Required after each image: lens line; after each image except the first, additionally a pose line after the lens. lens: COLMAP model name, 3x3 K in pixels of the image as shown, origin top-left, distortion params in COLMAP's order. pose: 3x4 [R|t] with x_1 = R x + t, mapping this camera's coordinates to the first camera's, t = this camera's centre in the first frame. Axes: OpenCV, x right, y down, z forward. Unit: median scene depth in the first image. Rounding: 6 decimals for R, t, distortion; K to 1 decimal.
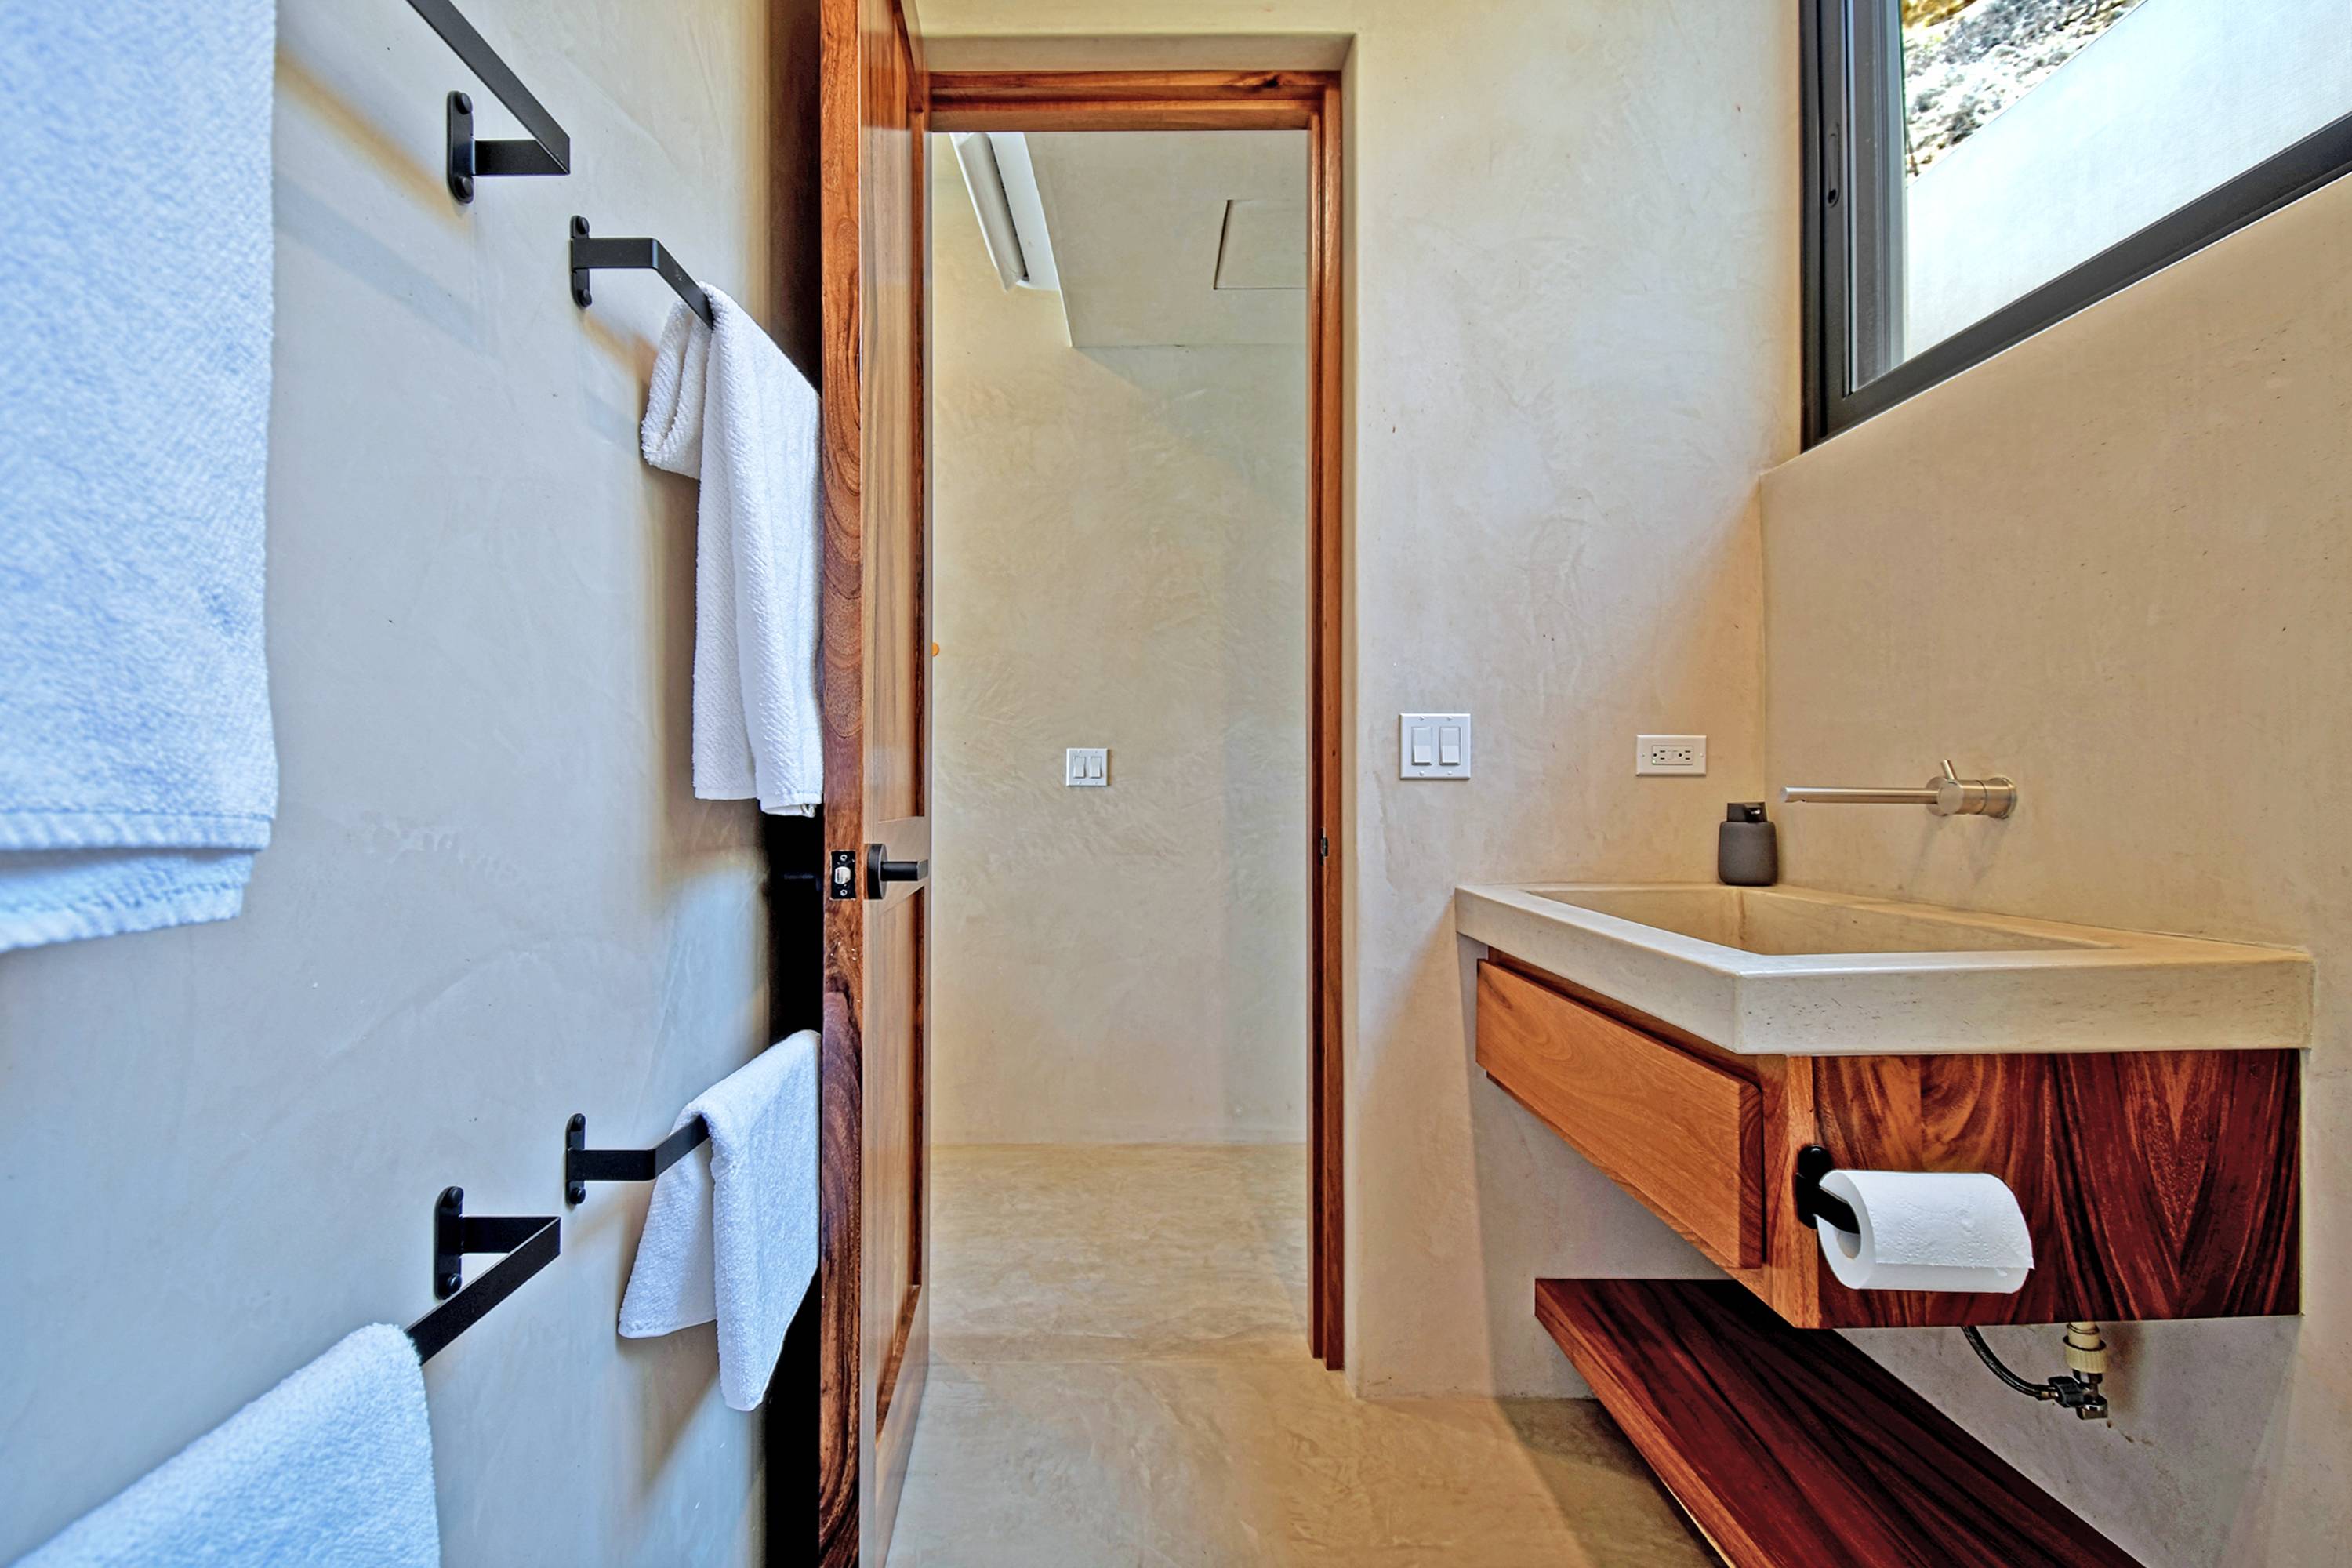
lens RADIAL K [[1114.6, 0, 1173.7], [0, 1114.6, 792.3], [0, 0, 1]] dist [0.001024, -0.000977]
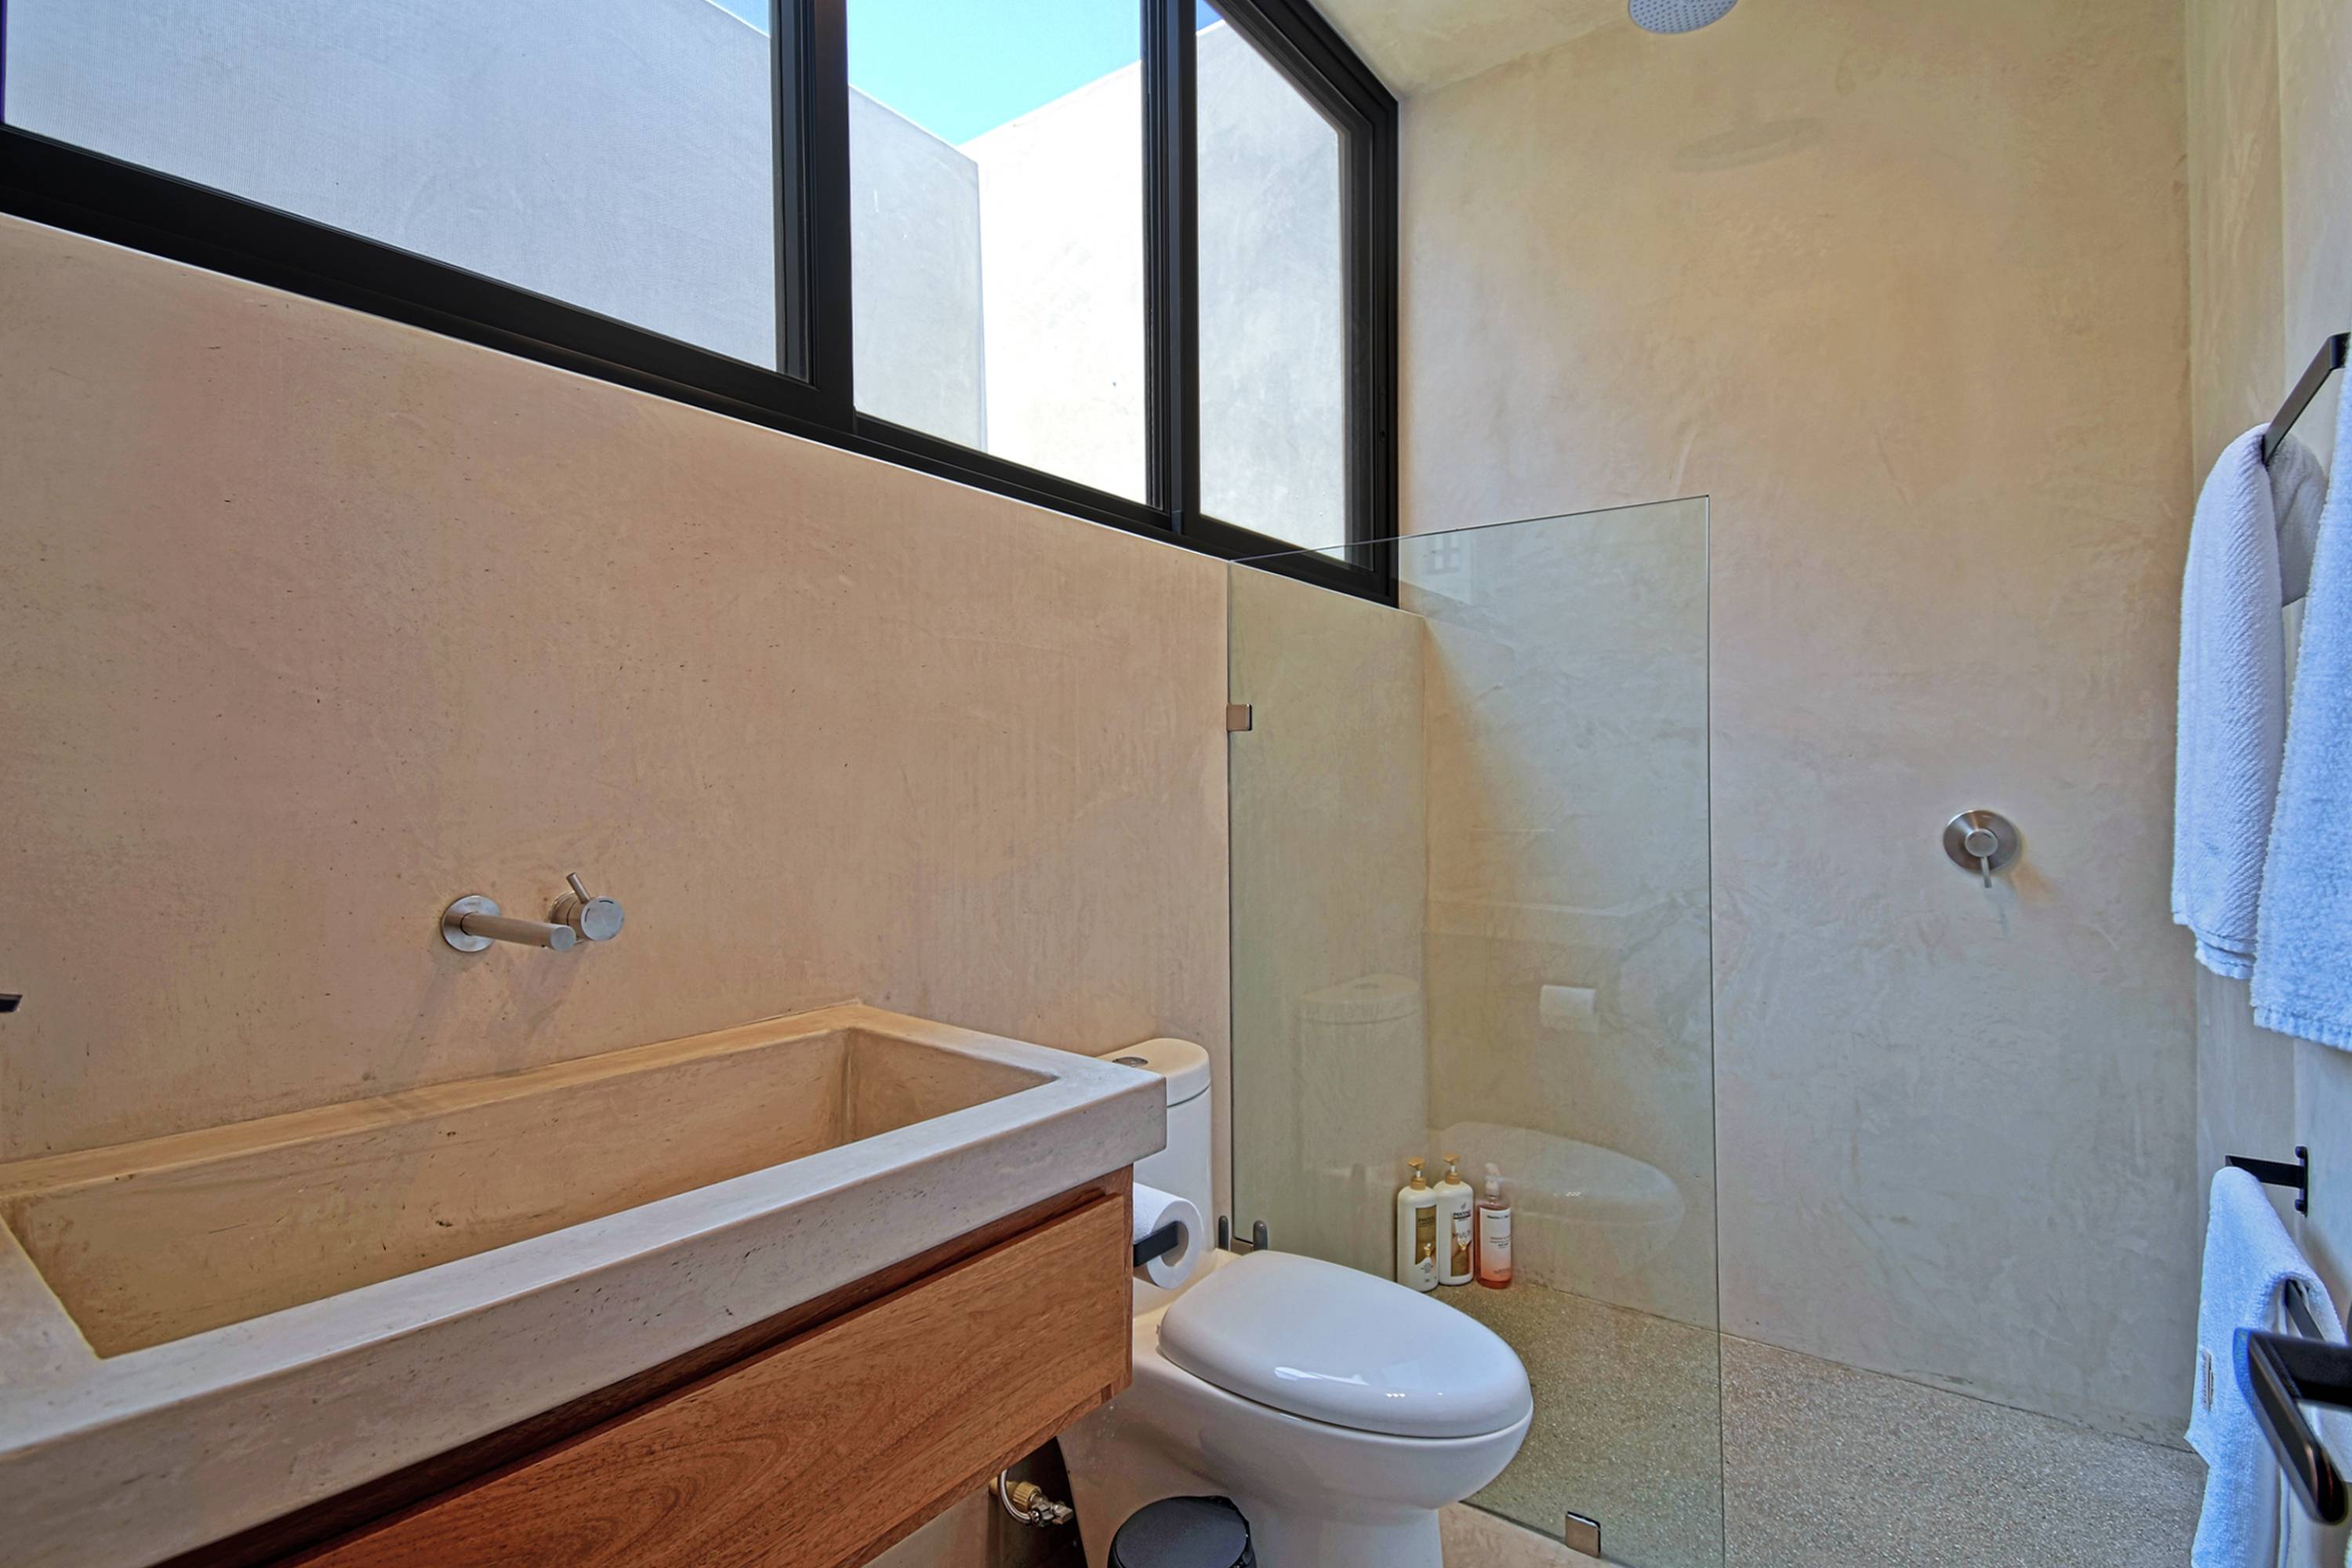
lens RADIAL K [[1113.6, 0, 1240.0], [0, 1113.6, 780.3], [0, 0, 1]] dist [0.008268, -0.001133]
pose [[-0.798953, 0.016512, 0.601167, -0.152370], [0.006807, 0.999807, -0.018415, -0.080069], [-0.601355, -0.010620, -0.798911, 1.433181]]
